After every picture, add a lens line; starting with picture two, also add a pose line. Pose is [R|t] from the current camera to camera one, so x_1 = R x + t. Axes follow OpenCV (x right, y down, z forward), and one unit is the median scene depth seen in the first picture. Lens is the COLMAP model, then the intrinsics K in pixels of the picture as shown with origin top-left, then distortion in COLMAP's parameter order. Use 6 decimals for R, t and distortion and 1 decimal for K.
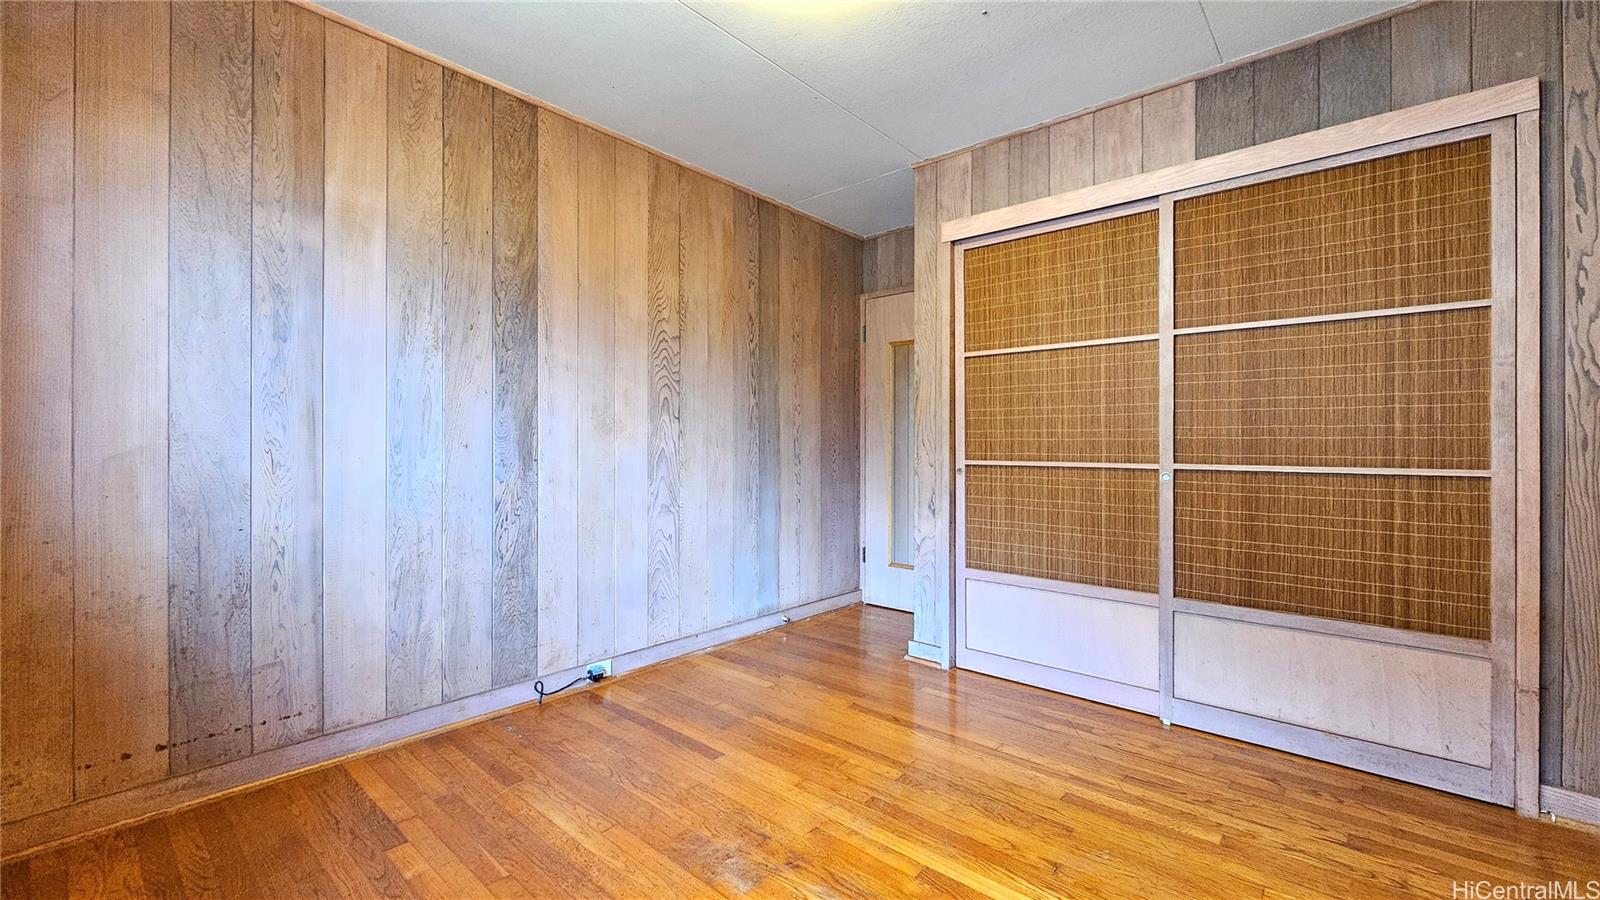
lens RADIAL K [[654.5, 0, 798.4], [0, 654.5, 439.8], [0, 0, 1]] dist [-0.001226, -0.000060]
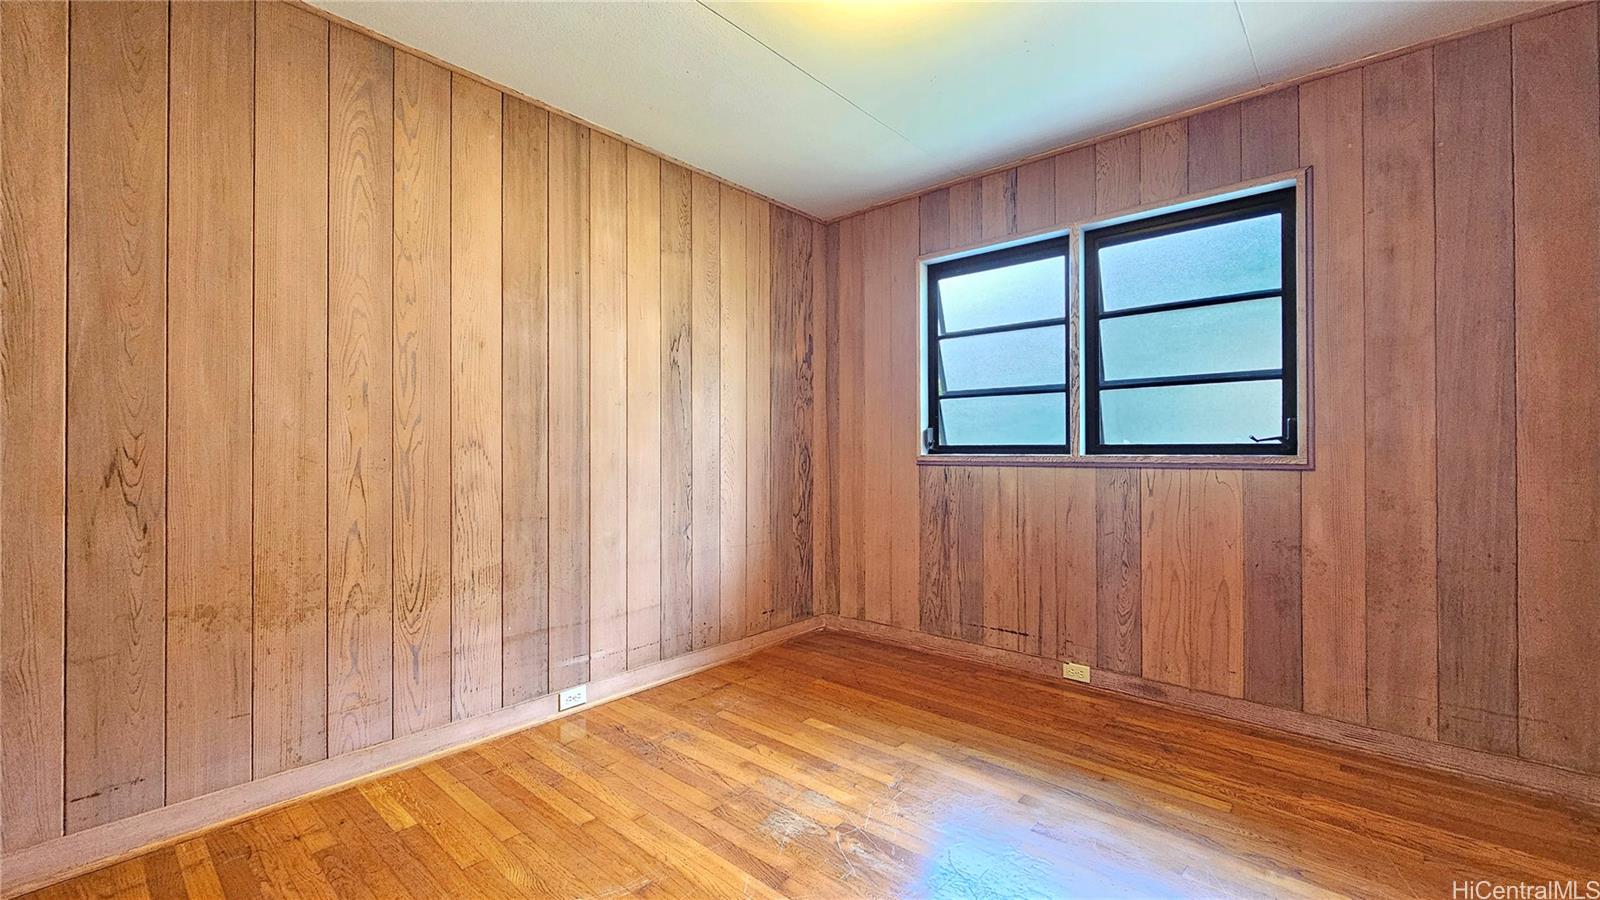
lens RADIAL K [[651.2, 0, 800.0], [0, 651.2, 450.0], [0, 0, 1]] dist [0.000294, 0.000130]
pose [[-1.000000, 0.000069, -0.000933, 0.109599], [0.000076, 0.999966, -0.008218, -0.006014], [0.000933, -0.008218, -0.999966, 1.279422]]
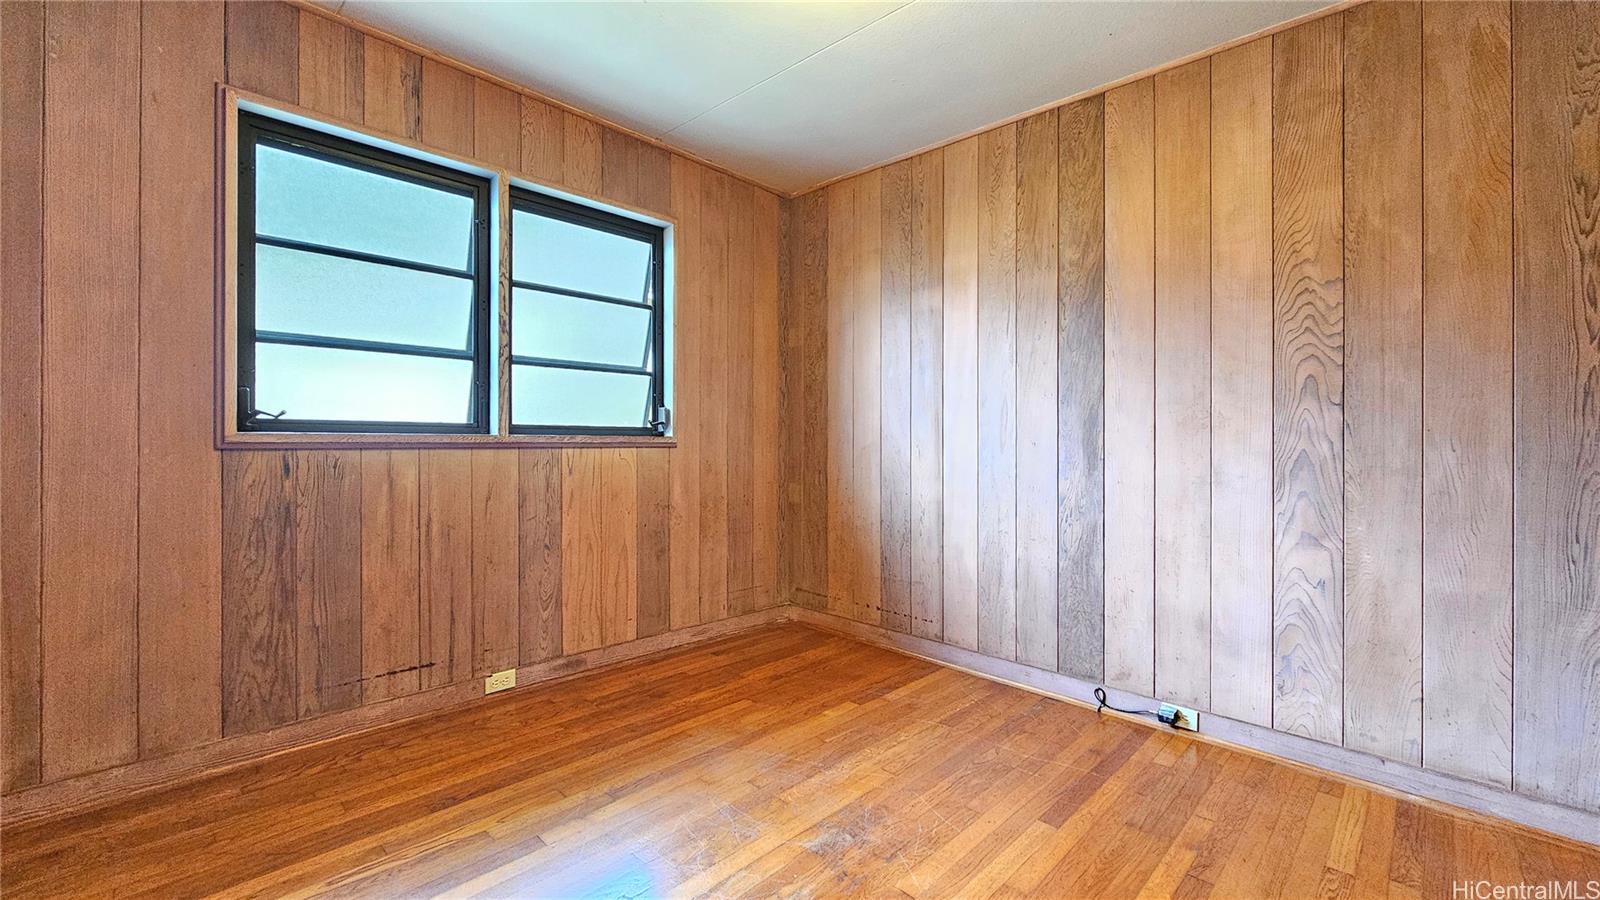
lens RADIAL K [[654.5, 0, 798.4], [0, 654.5, 439.8], [0, 0, 1]] dist [-0.001226, -0.000060]
pose [[-0.050981, -0.000678, -0.998699, 0.619270], [0.000435, 1.000000, -0.000701, 0.002776], [0.998700, -0.000470, -0.050981, 0.632095]]
